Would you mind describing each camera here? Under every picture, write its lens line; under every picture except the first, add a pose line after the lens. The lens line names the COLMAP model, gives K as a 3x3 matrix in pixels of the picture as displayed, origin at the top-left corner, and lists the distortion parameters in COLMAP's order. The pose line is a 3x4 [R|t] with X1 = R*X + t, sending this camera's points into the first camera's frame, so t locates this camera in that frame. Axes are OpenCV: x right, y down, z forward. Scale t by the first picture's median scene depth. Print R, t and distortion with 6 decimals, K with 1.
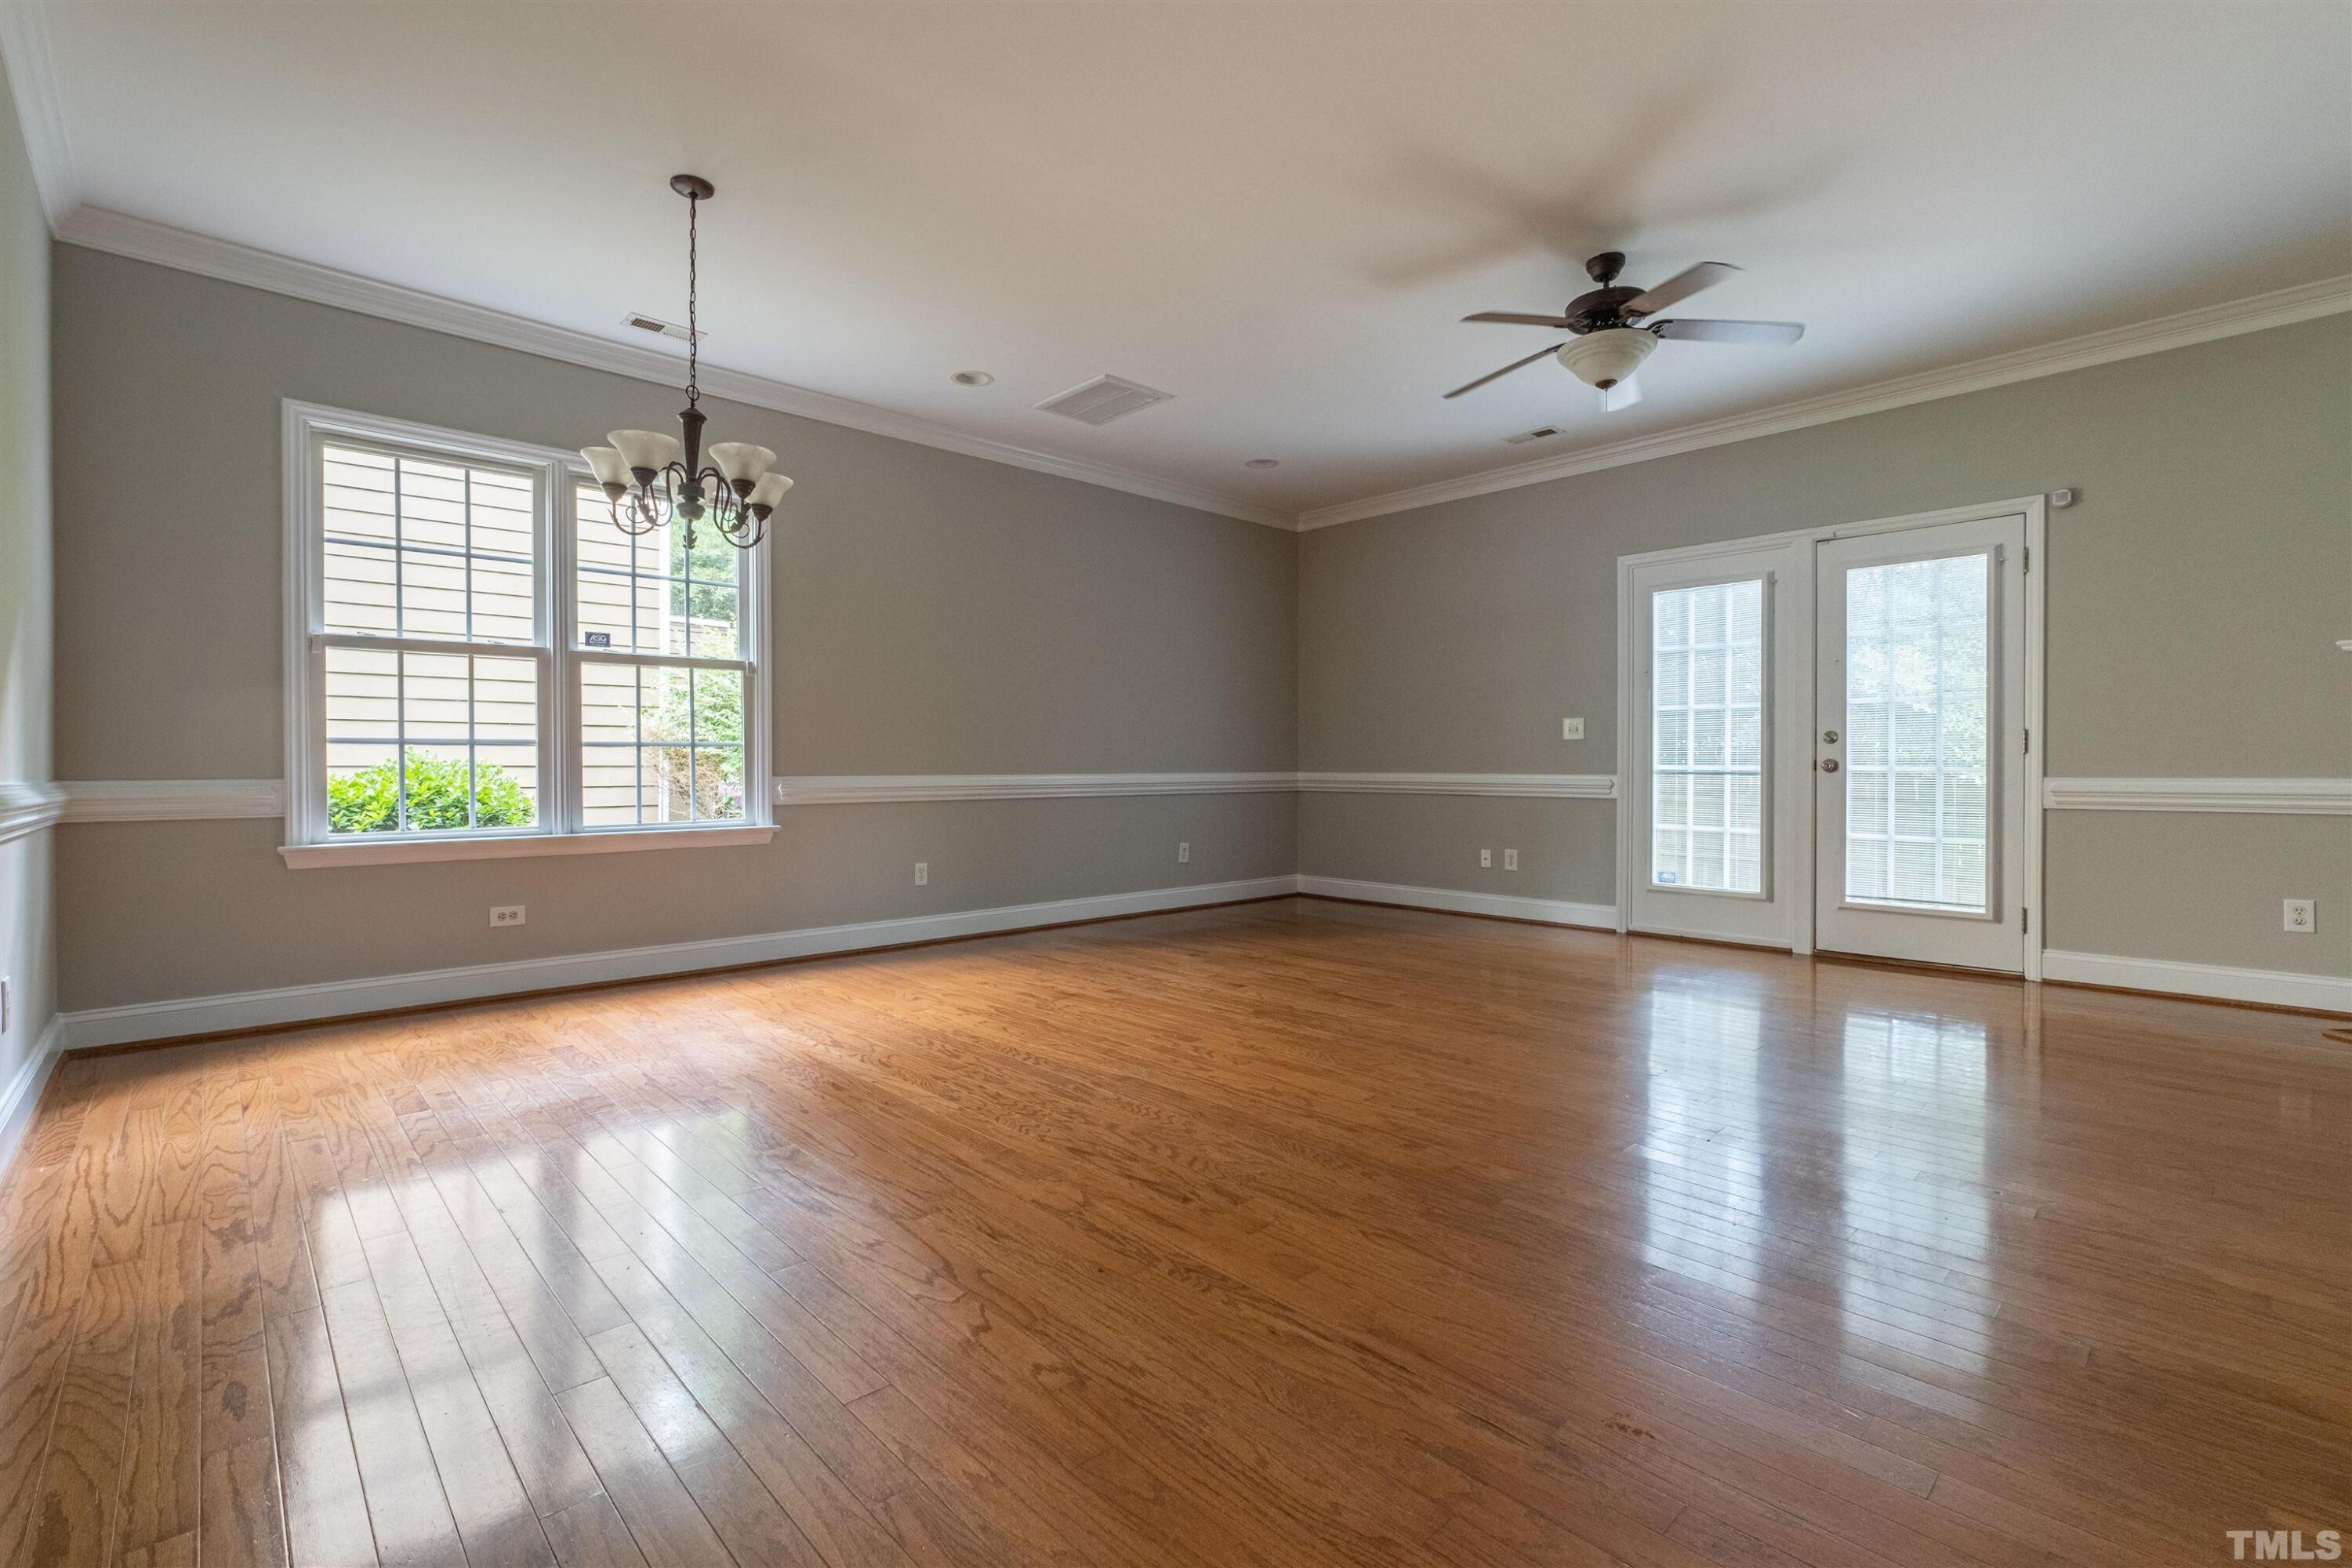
lens RADIAL K [[1042.5, 0, 1188.5], [0, 1042.5, 777.3], [0, 0, 1]] dist [0.000514, 0.000035]
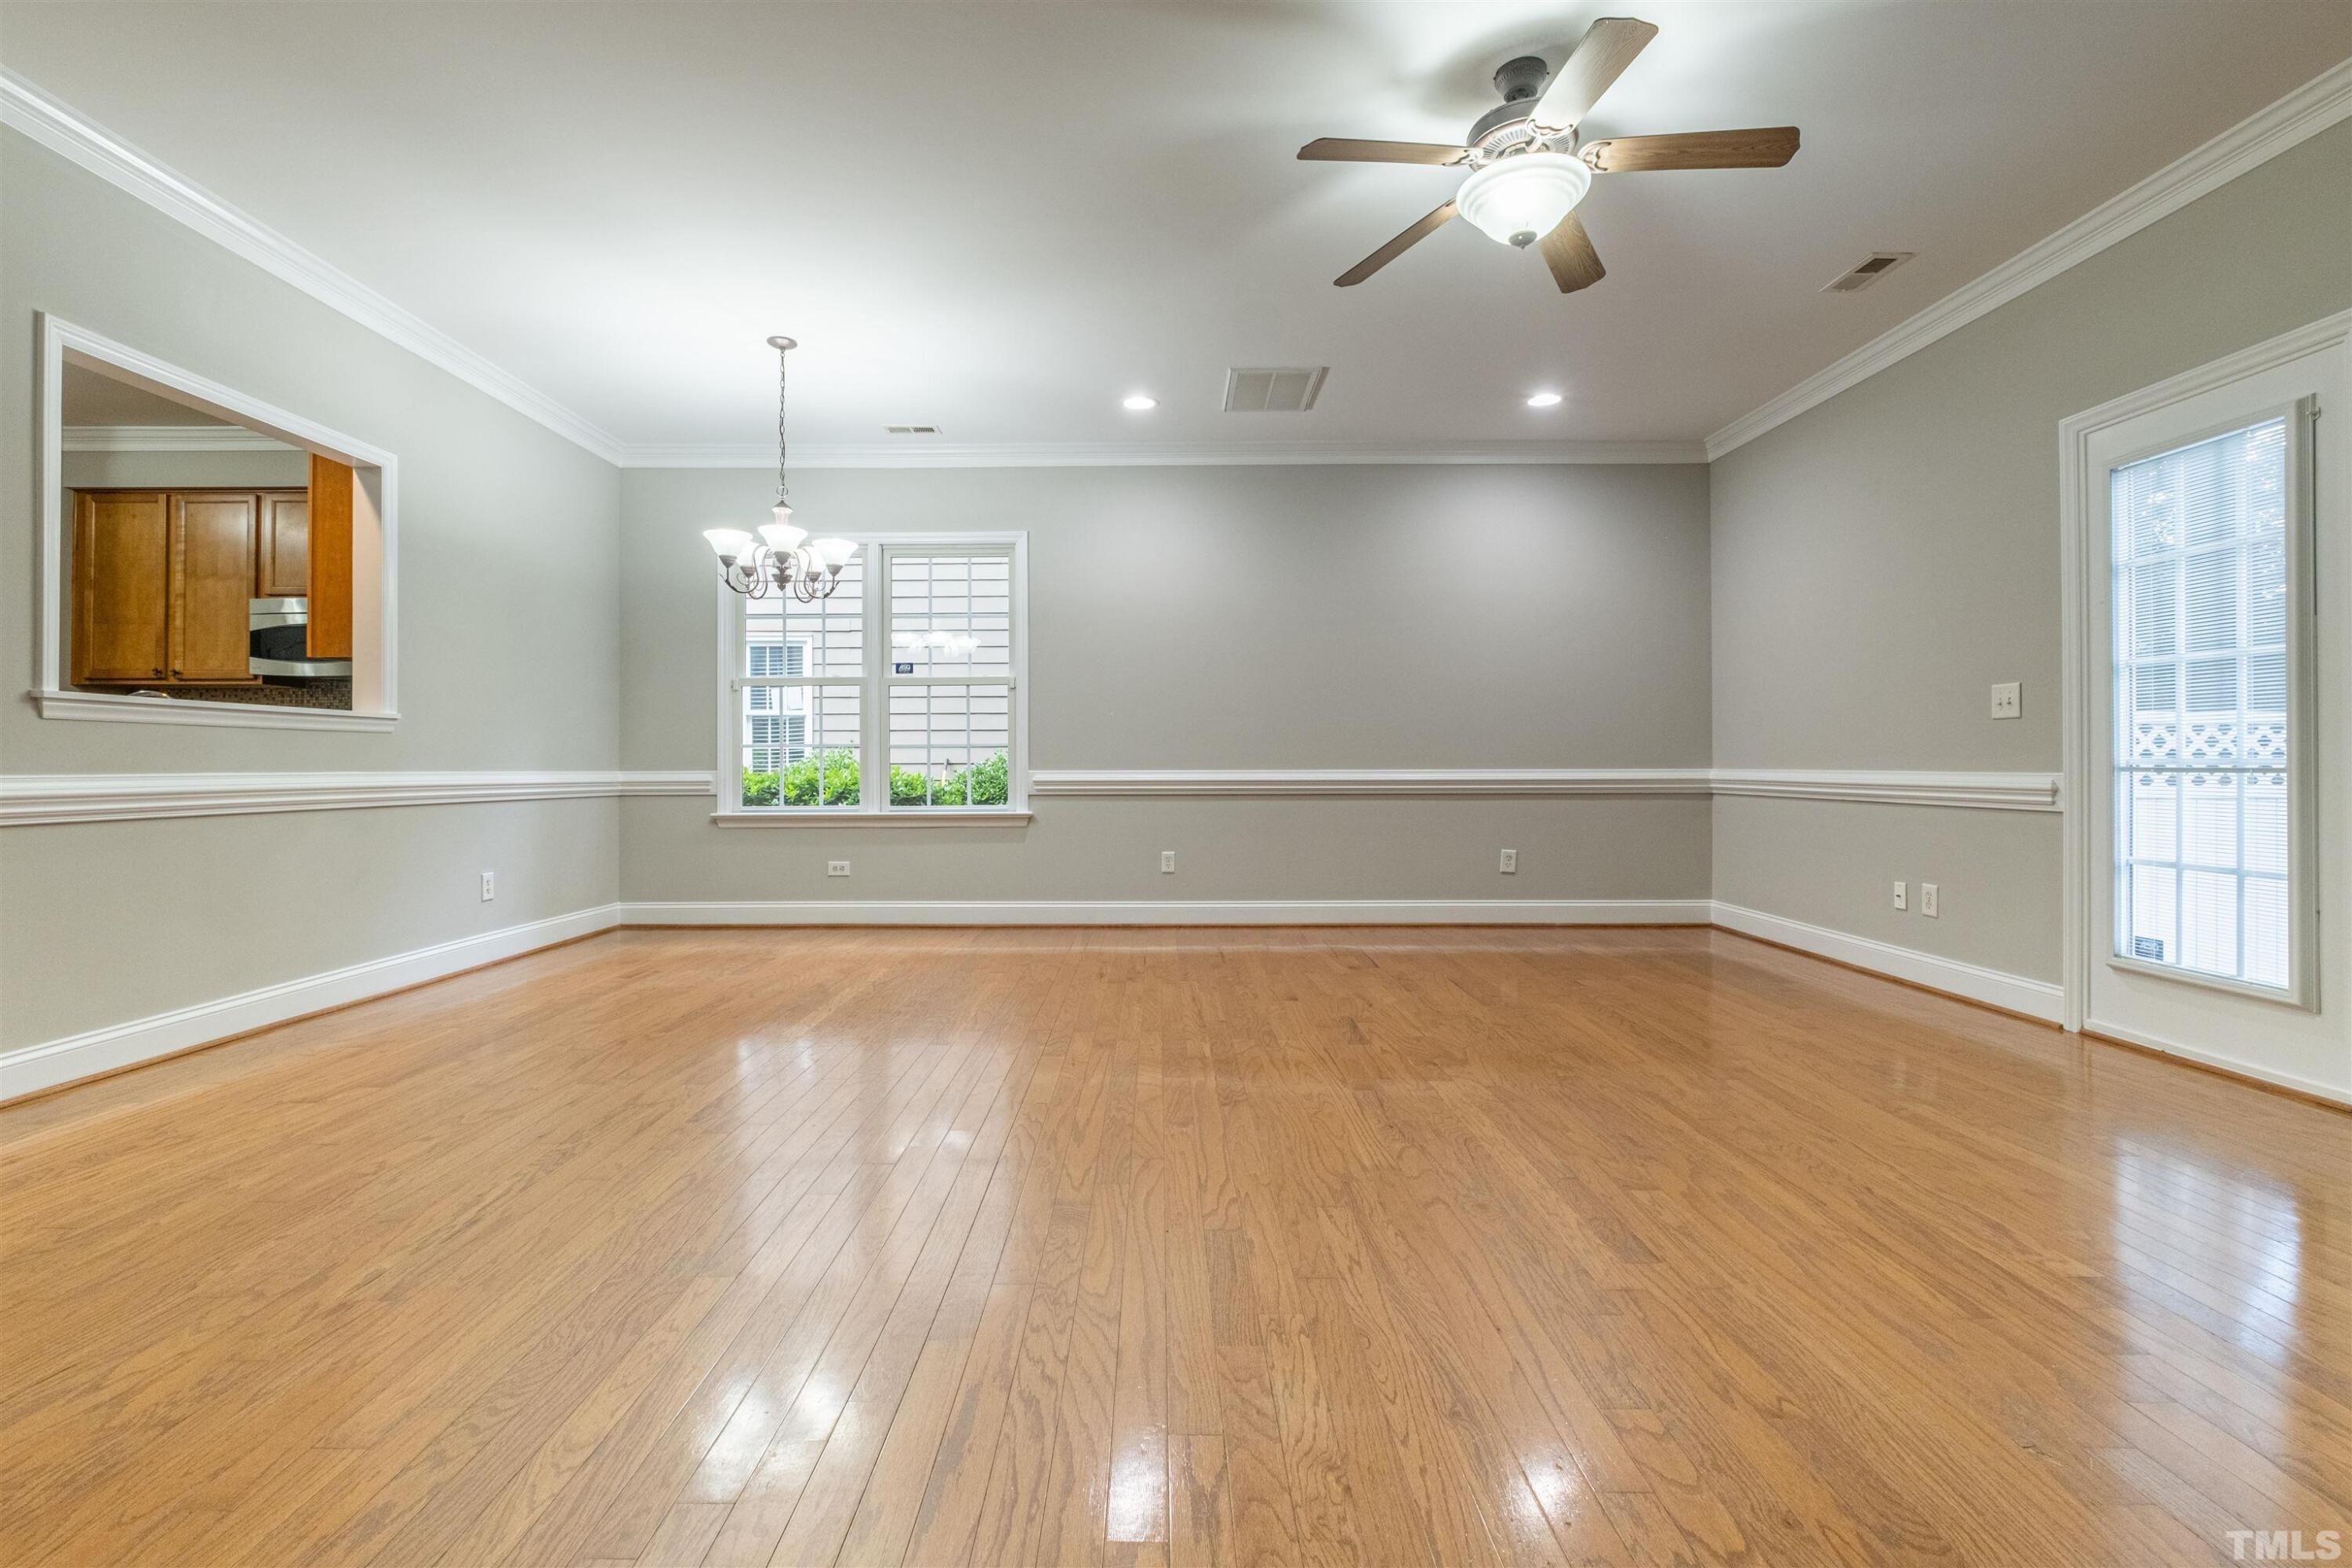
lens RADIAL K [[1079.1, 0, 1183.4], [0, 1079.1, 754.5], [0, 0, 1]] dist [-0.002226, -0.000371]
pose [[0.722180, -0.006847, -0.691672, 0.633477], [-0.005958, 0.999852, -0.016119, 0.000517], [0.691680, 0.015762, 0.722032, 0.243370]]
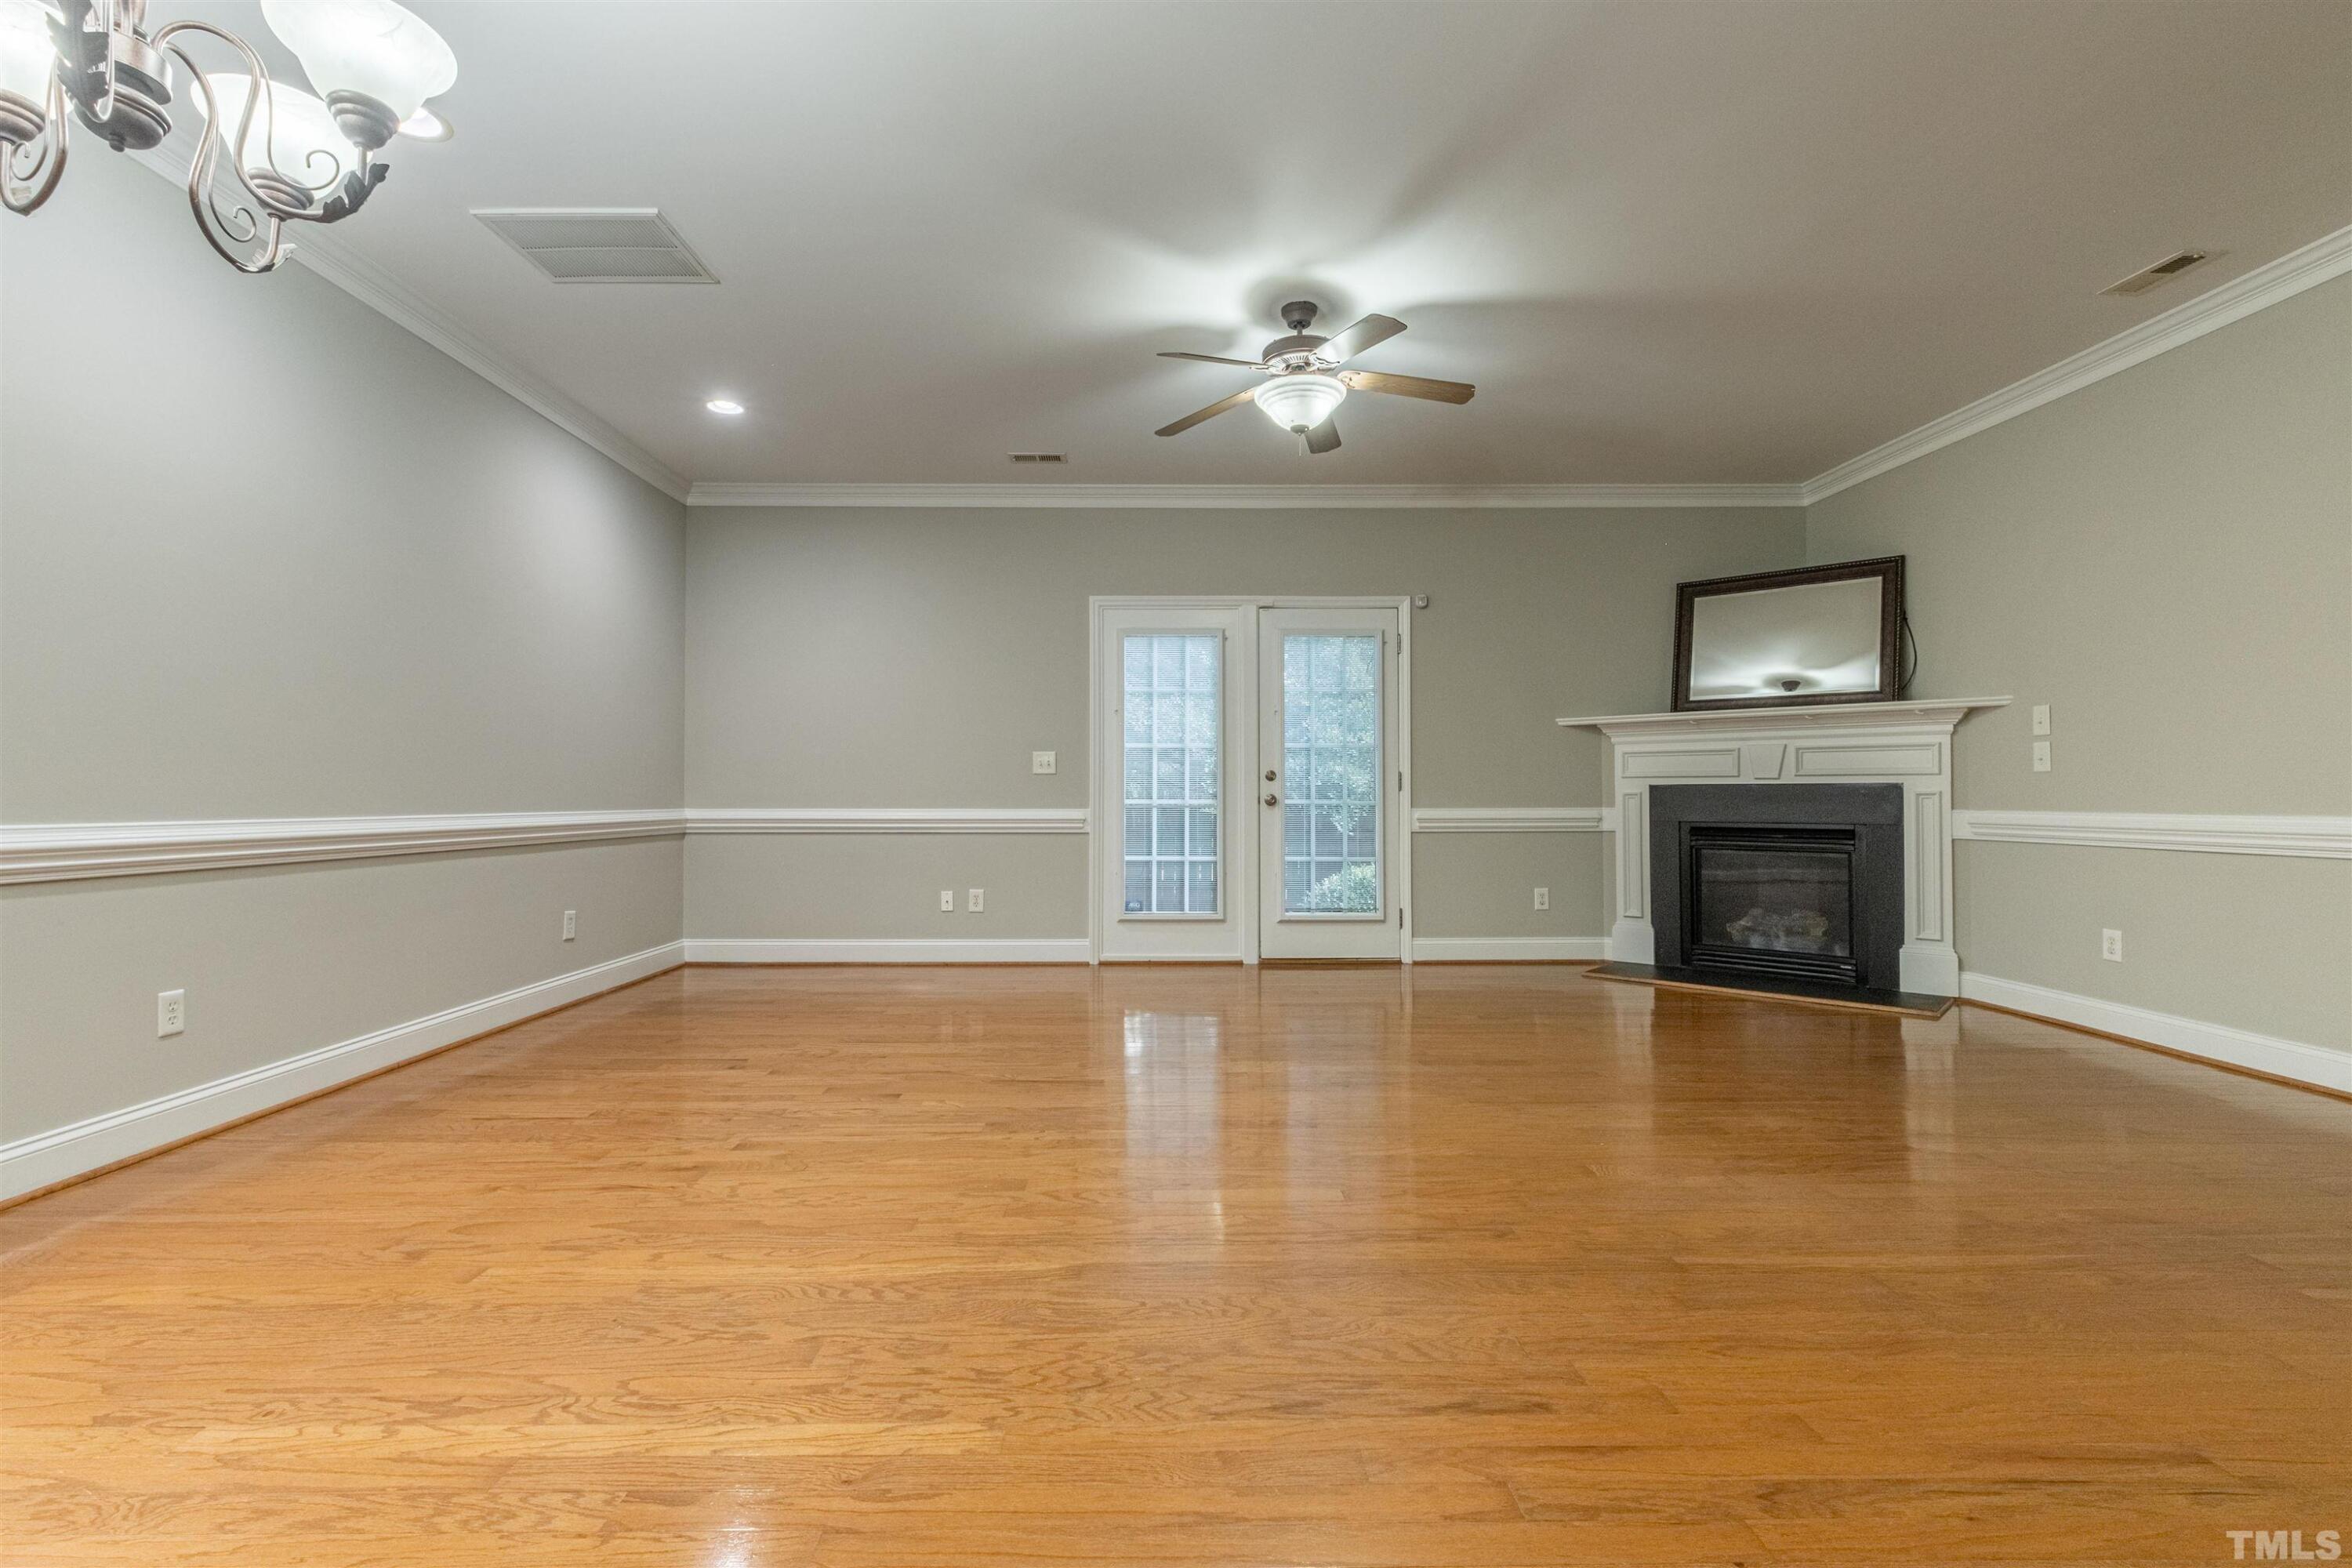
lens RADIAL K [[1018.2, 0, 1176.0], [0, 1018.2, 784.0], [0, 0, 1]] dist [-0.005825, -0.000661]
pose [[0.678739, 0.011078, 0.734296, -0.346687], [0.007837, 0.999720, -0.022327, -0.005003], [-0.734337, 0.020909, 0.678462, 0.351809]]
